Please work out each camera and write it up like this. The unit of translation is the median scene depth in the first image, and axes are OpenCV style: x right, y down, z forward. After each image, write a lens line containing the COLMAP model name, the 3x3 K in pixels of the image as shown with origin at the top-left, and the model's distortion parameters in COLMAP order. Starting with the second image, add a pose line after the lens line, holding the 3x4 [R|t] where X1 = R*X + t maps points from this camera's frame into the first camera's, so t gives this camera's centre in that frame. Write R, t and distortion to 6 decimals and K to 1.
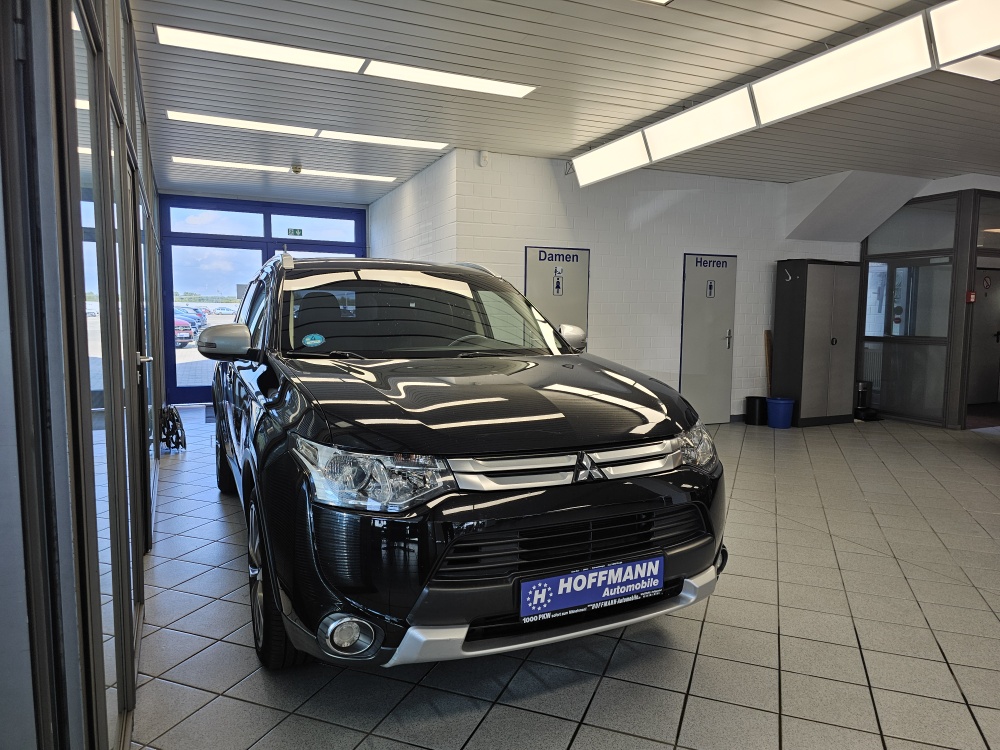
lens RADIAL K [[674.7, 0, 500.0], [0, 674.7, 375.0], [0, 0, 1]] dist [0.076471, -0.083749]
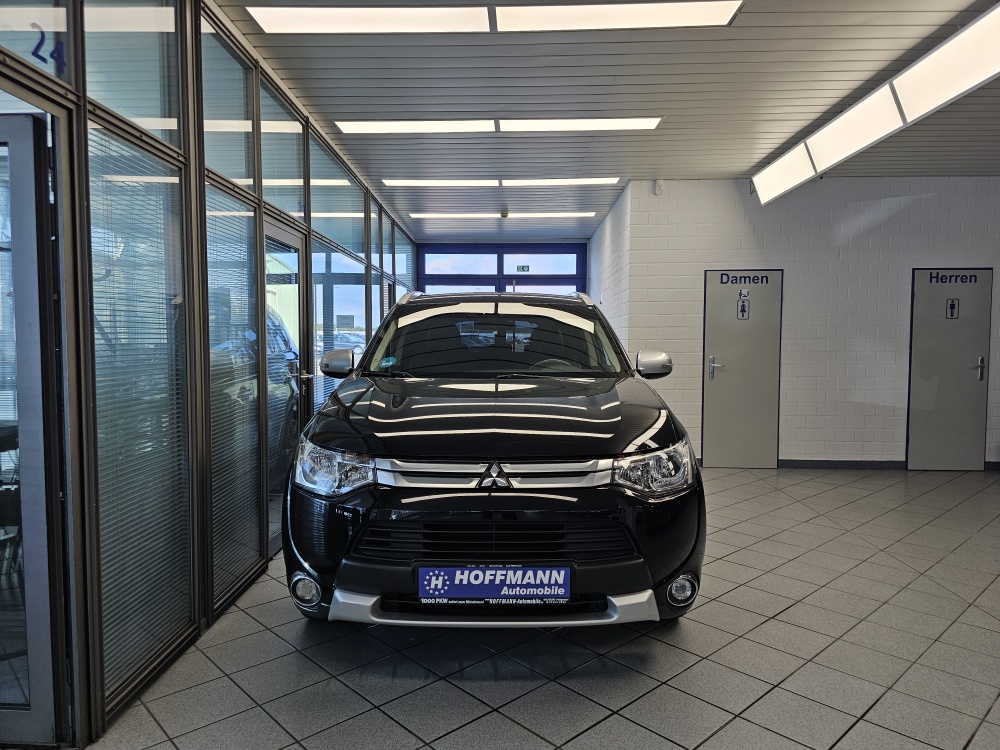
lens RADIAL K [[674.7, 0, 500.0], [0, 674.7, 375.0], [0, 0, 1]] dist [0.076471, -0.083749]
pose [[0.897277, 0.016701, -0.441152, 0.613815], [-0.034323, 0.998899, -0.031994, 0.005303], [0.440132, 0.043849, 0.896862, -0.006832]]
